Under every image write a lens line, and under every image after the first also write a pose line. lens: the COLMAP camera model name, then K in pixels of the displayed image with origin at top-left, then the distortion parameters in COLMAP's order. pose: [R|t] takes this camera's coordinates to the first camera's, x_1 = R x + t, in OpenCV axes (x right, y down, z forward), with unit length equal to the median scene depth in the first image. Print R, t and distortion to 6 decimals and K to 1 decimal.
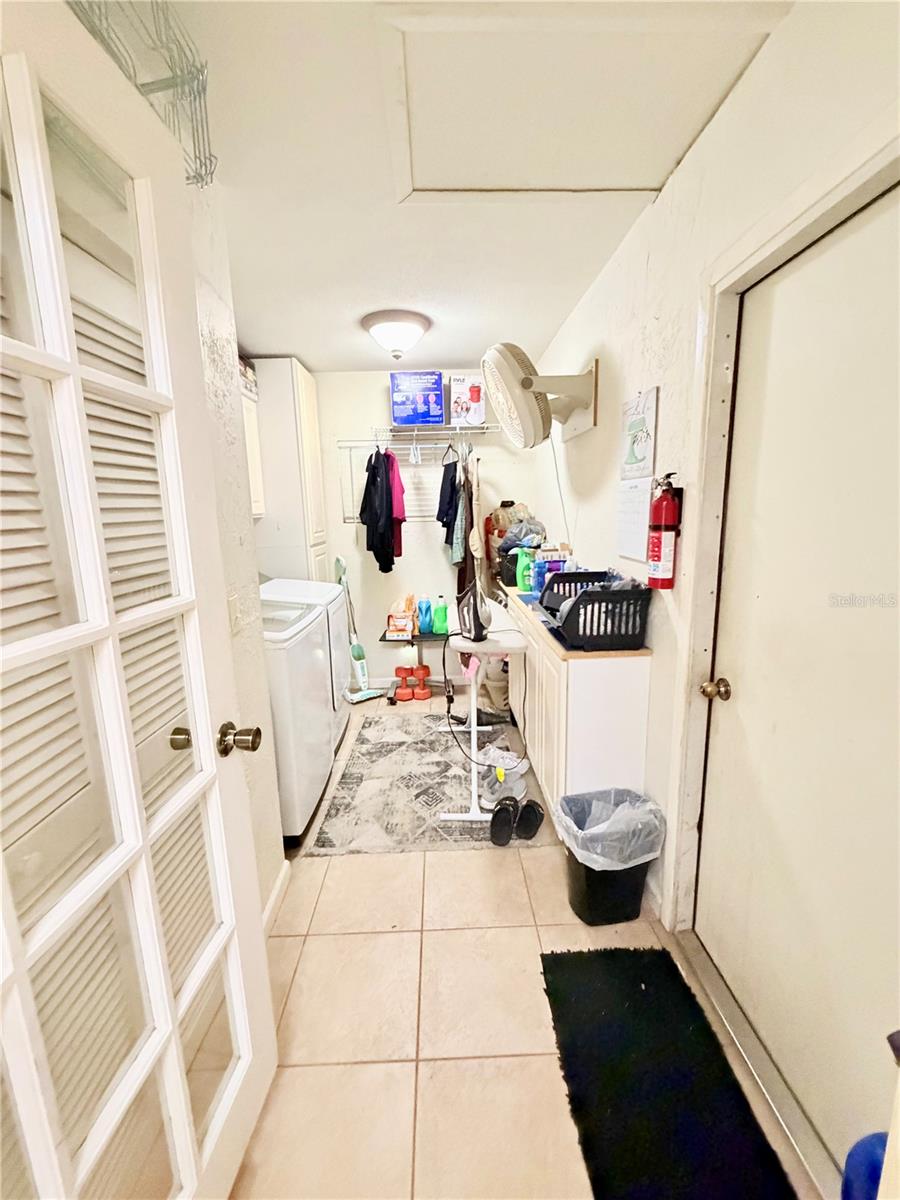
lens RADIAL K [[479.5, 0, 451.6], [0, 479.5, 594.4], [0, 0, 1]] dist [0.002407, -0.000766]
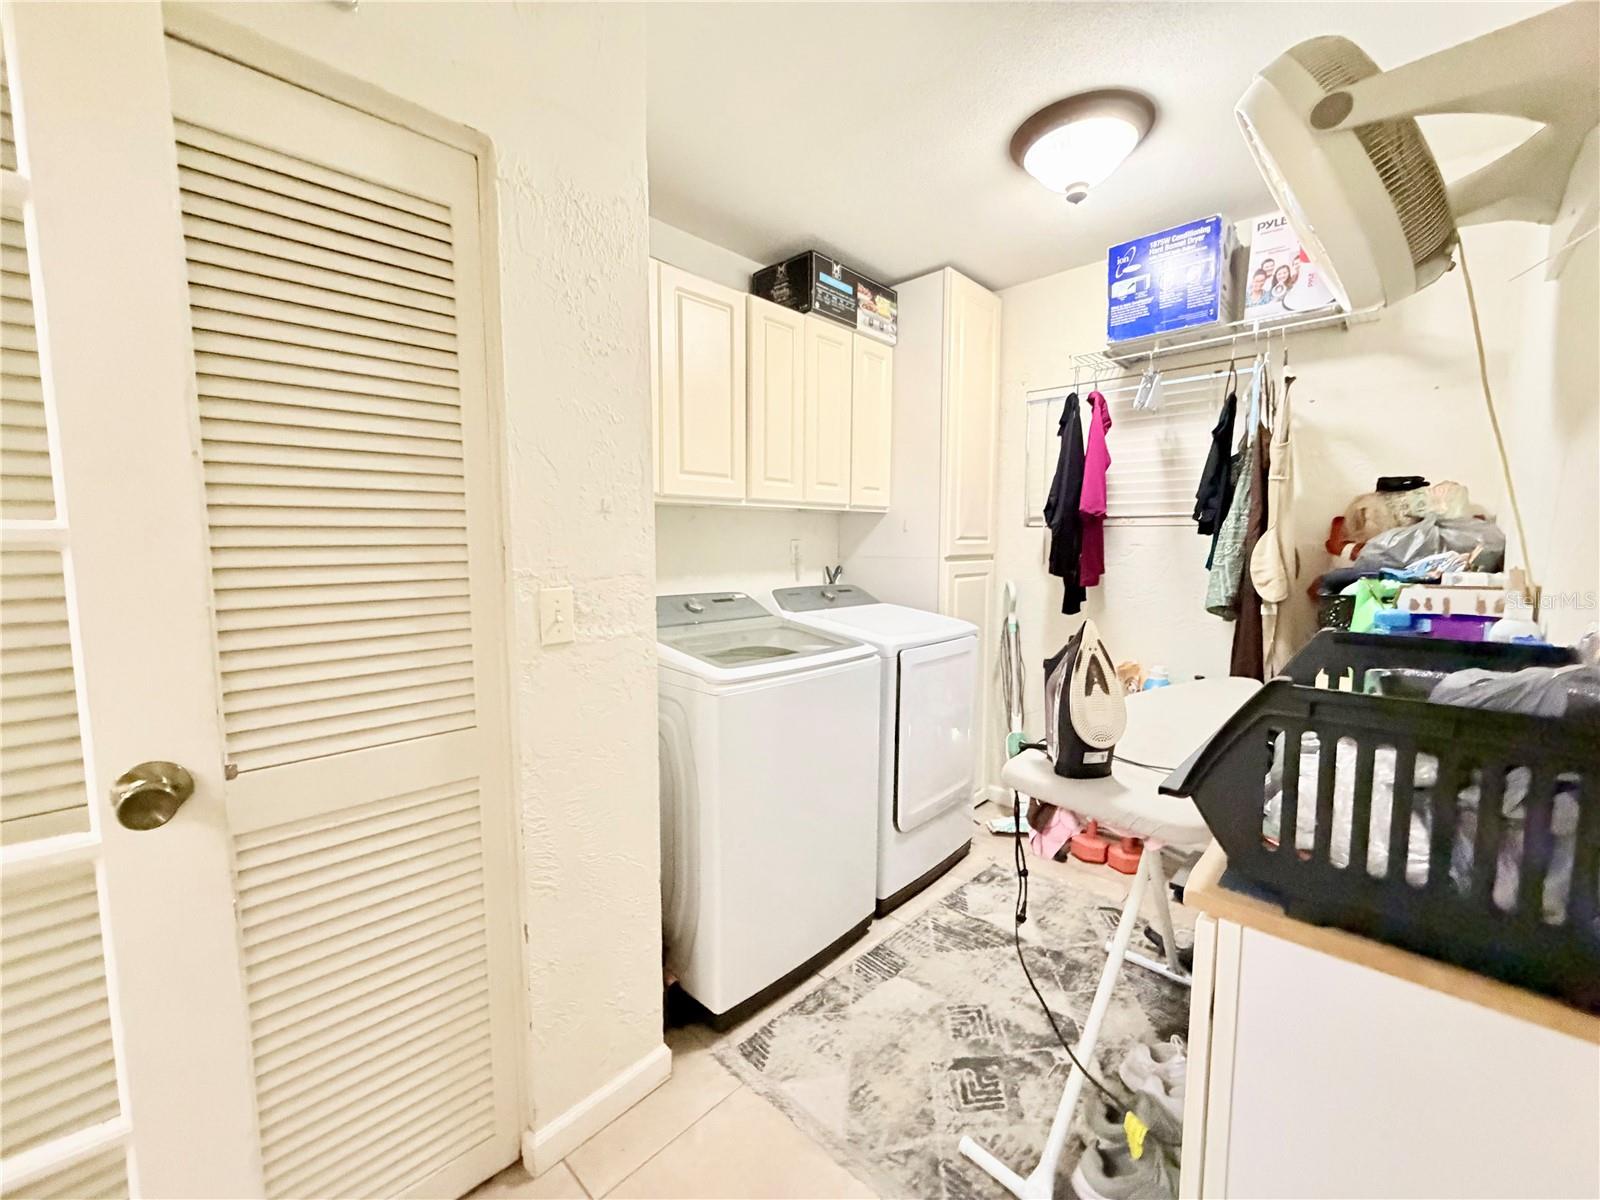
lens RADIAL K [[639.3, 0, 802.1], [0, 639.3, 602.0], [0, 0, 1]] dist [0.002407, -0.000766]
pose [[0.705943, 0.091041, -0.702393, 0.187166], [-0.143429, 0.989533, -0.015896, -0.004718], [0.693594, 0.111965, 0.711612, 0.315205]]
